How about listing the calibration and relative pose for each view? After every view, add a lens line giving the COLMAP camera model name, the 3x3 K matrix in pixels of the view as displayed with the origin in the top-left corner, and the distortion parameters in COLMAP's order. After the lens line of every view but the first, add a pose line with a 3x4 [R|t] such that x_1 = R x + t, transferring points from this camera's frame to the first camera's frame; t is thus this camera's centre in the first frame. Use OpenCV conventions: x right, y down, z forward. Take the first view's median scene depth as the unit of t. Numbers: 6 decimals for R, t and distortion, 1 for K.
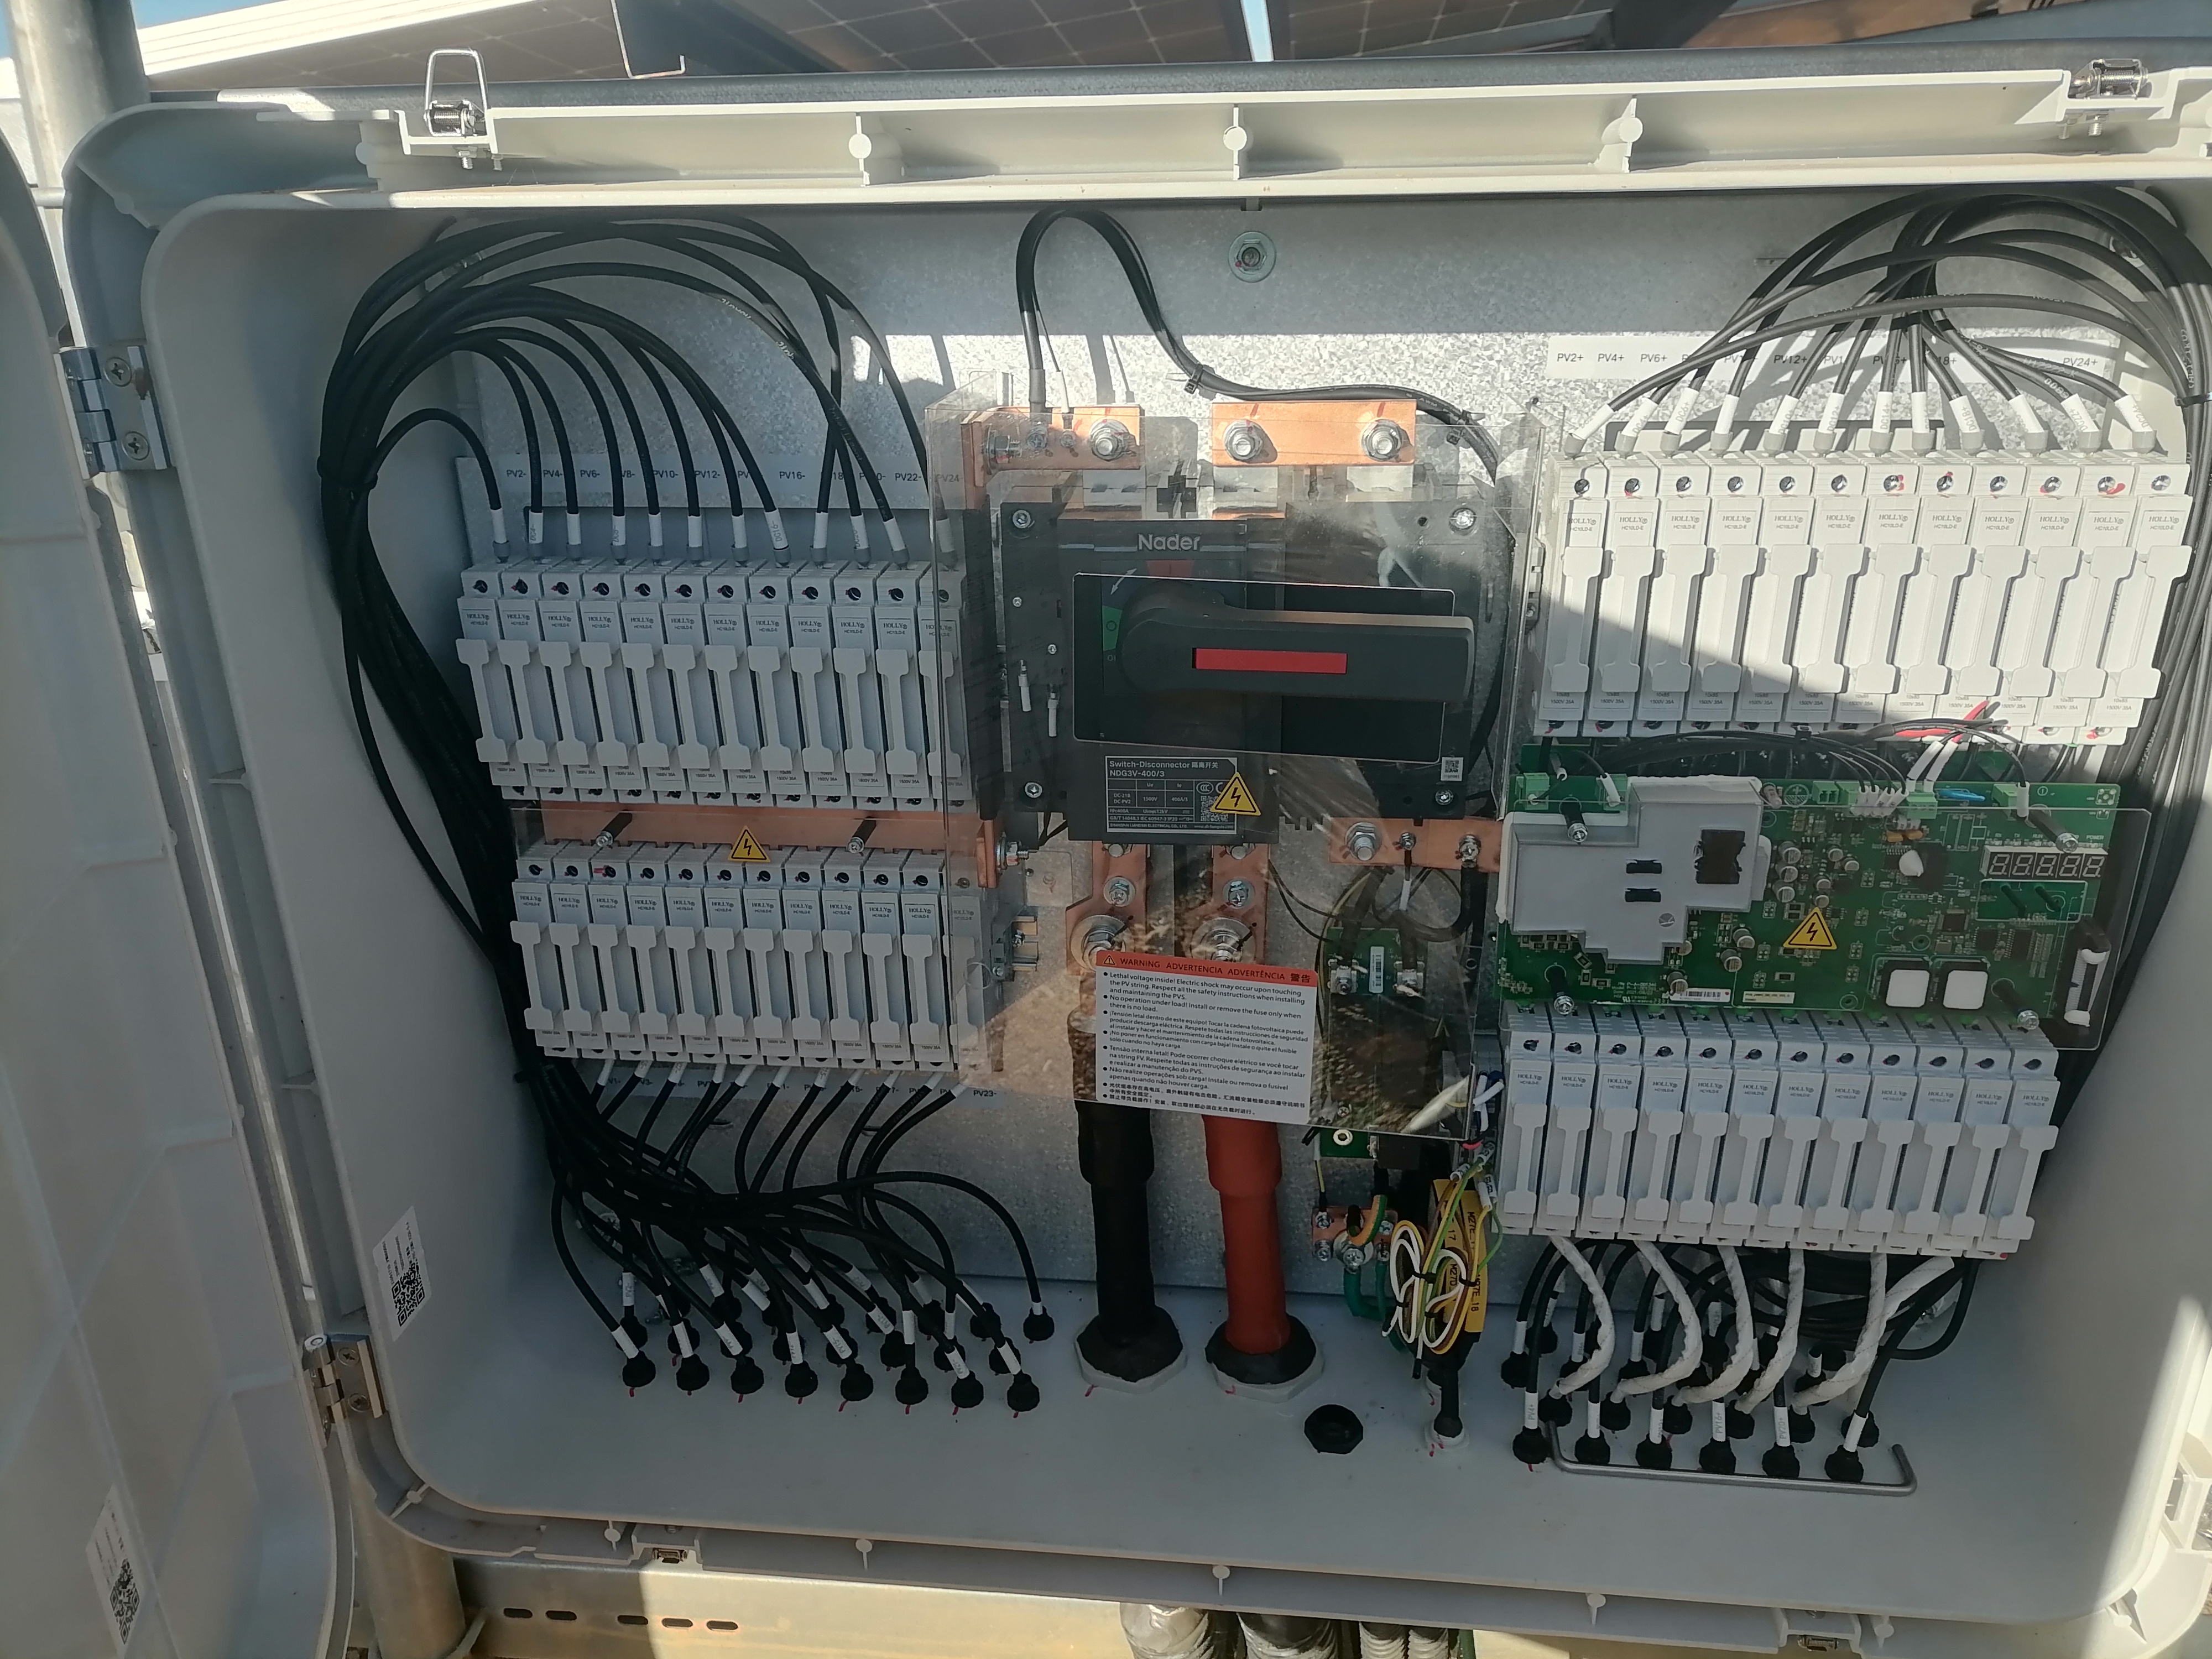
lens RADIAL K [[1680.1, 0, 1101.6], [0, 1680.1, 875.4], [0, 0, 1]] dist [0.015031, -0.011996]
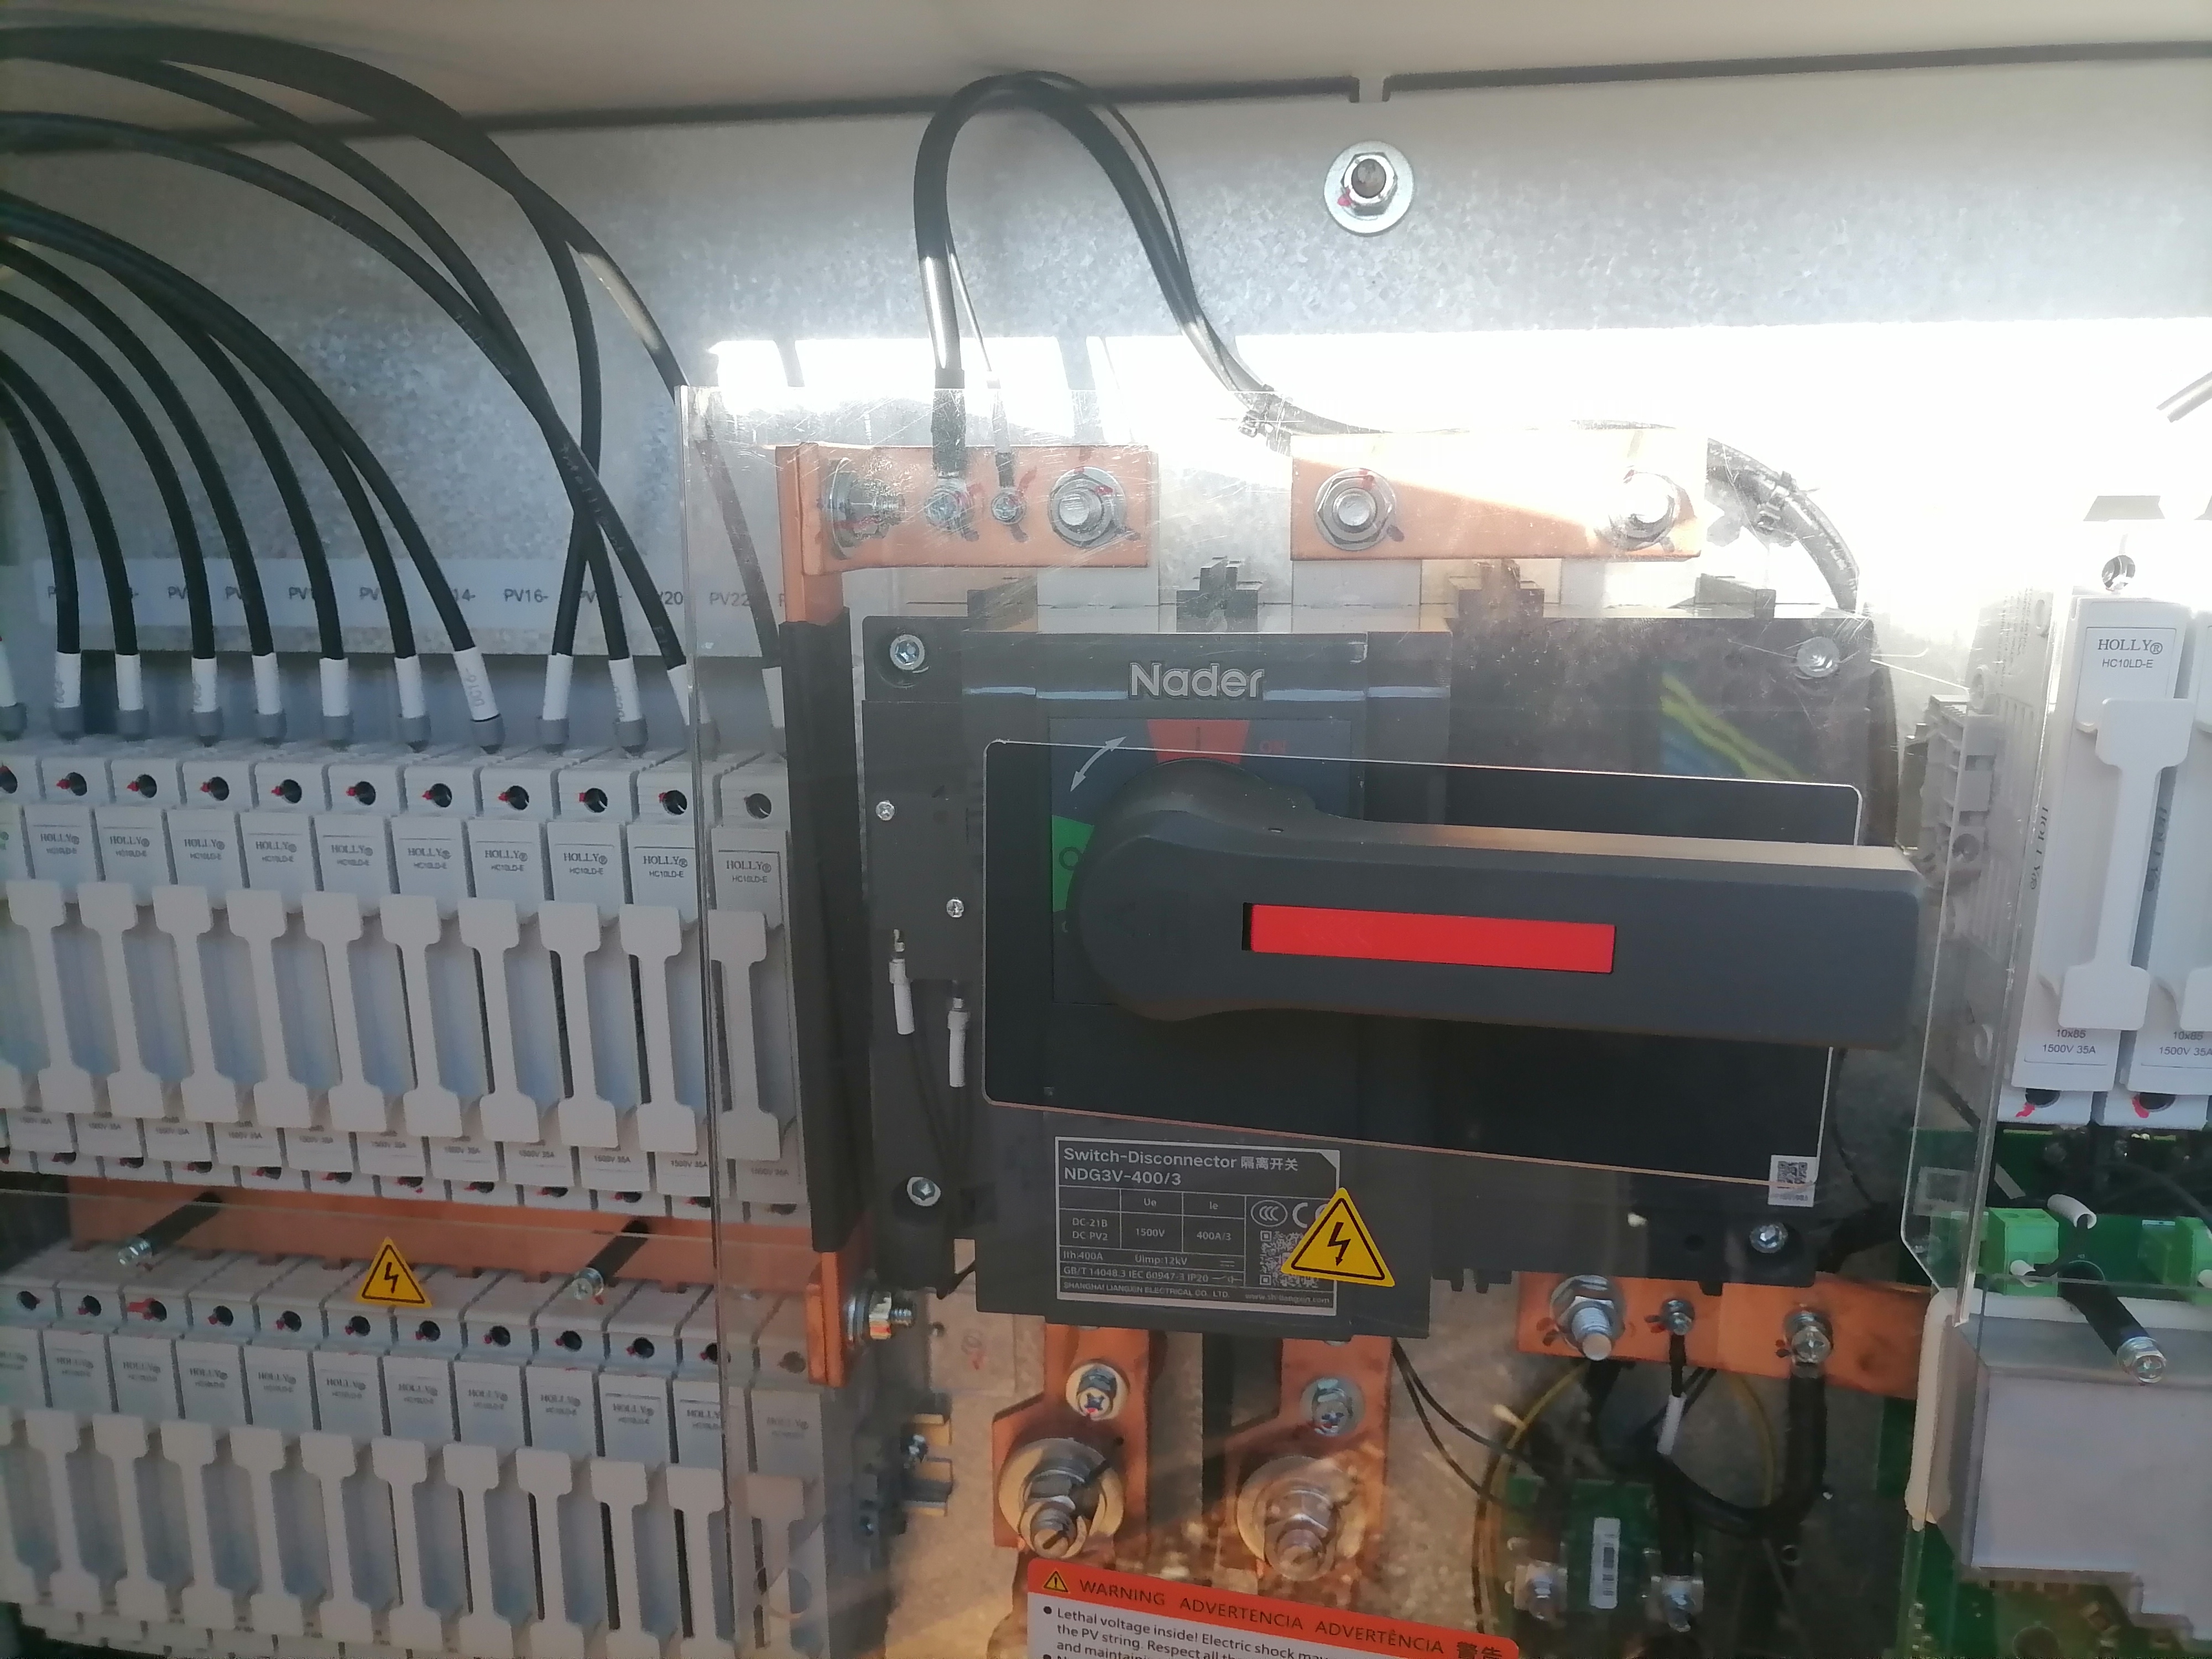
lens RADIAL K [[1680.1, 0, 1101.6], [0, 1680.1, 875.4], [0, 0, 1]] dist [0.015031, -0.011996]
pose [[0.999111, 0.022478, -0.035669, 0.026792], [-0.028474, 0.983677, -0.177674, -0.053549], [0.031093, 0.178531, 0.983443, 0.470686]]
